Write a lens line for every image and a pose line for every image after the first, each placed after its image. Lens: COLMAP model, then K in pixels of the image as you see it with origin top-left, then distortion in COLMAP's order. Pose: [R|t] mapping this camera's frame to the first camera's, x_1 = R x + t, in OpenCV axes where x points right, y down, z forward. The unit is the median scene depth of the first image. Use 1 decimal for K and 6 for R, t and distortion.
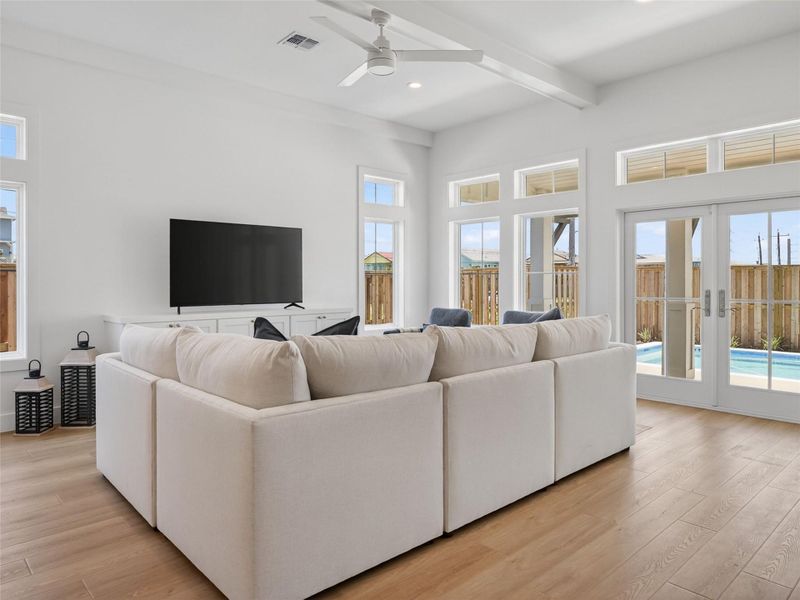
lens RADIAL K [[538.4, 0, 384.3], [0, 538.4, 282.9], [0, 0, 1]] dist [0.003677, 0.001467]
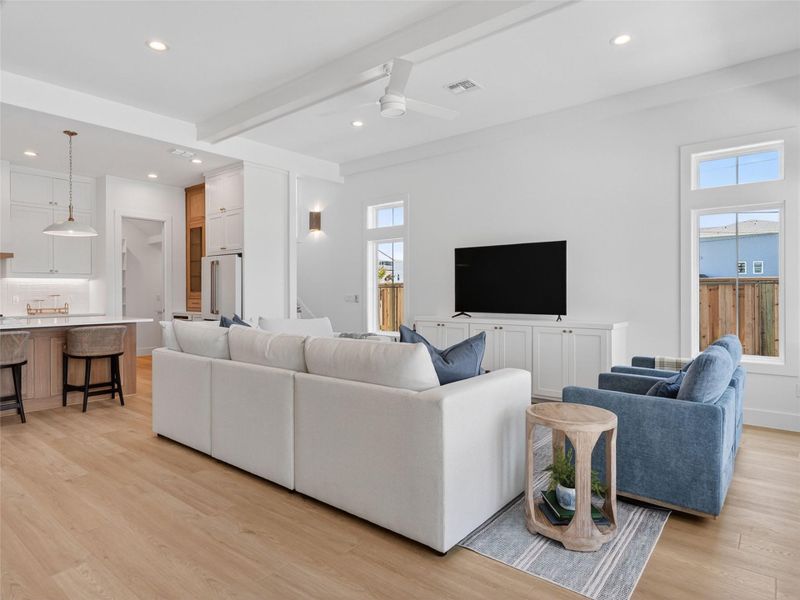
lens RADIAL K [[468.3, 0, 400.0], [0, 468.3, 300.0], [0, 0, 1]] dist [-0.000085, -0.000156]
pose [[0.154479, 0.014700, -0.987887, 0.681570], [0.000008, 0.999889, 0.014880, -0.004300], [0.987996, -0.002307, 0.154462, 0.590215]]
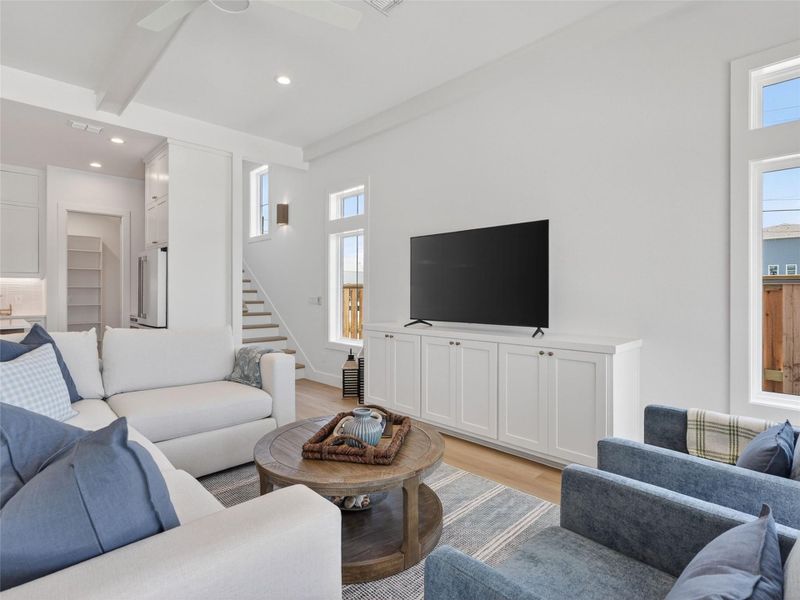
lens RADIAL K [[409.1, 0, 400.0], [0, 409.1, 300.0], [0, 0, 1]] dist [-0.002787, -0.000658]
pose [[0.049504, 0.014680, -0.998666, 0.372327], [-0.003836, 0.999887, 0.014508, -0.005750], [0.998767, 0.003113, 0.049554, 0.822170]]
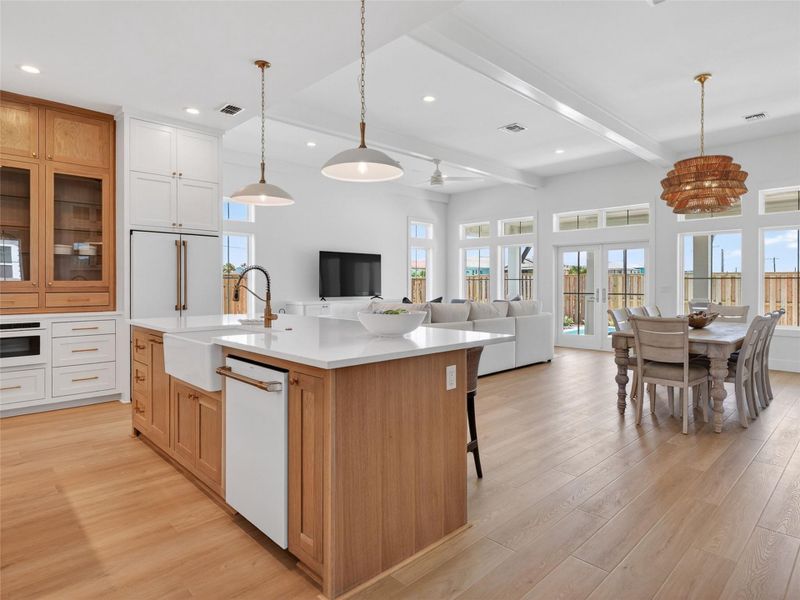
lens RADIAL K [[462.6, 0, 399.6], [0, 462.6, 286.6], [0, 0, 1]] dist [-0.000516, -0.000078]
pose [[0.999531, 0.000981, 0.030612, -0.143744], [-0.001062, 0.999996, 0.002629, 0.002661], [-0.030609, -0.002660, 0.999528, -0.569626]]
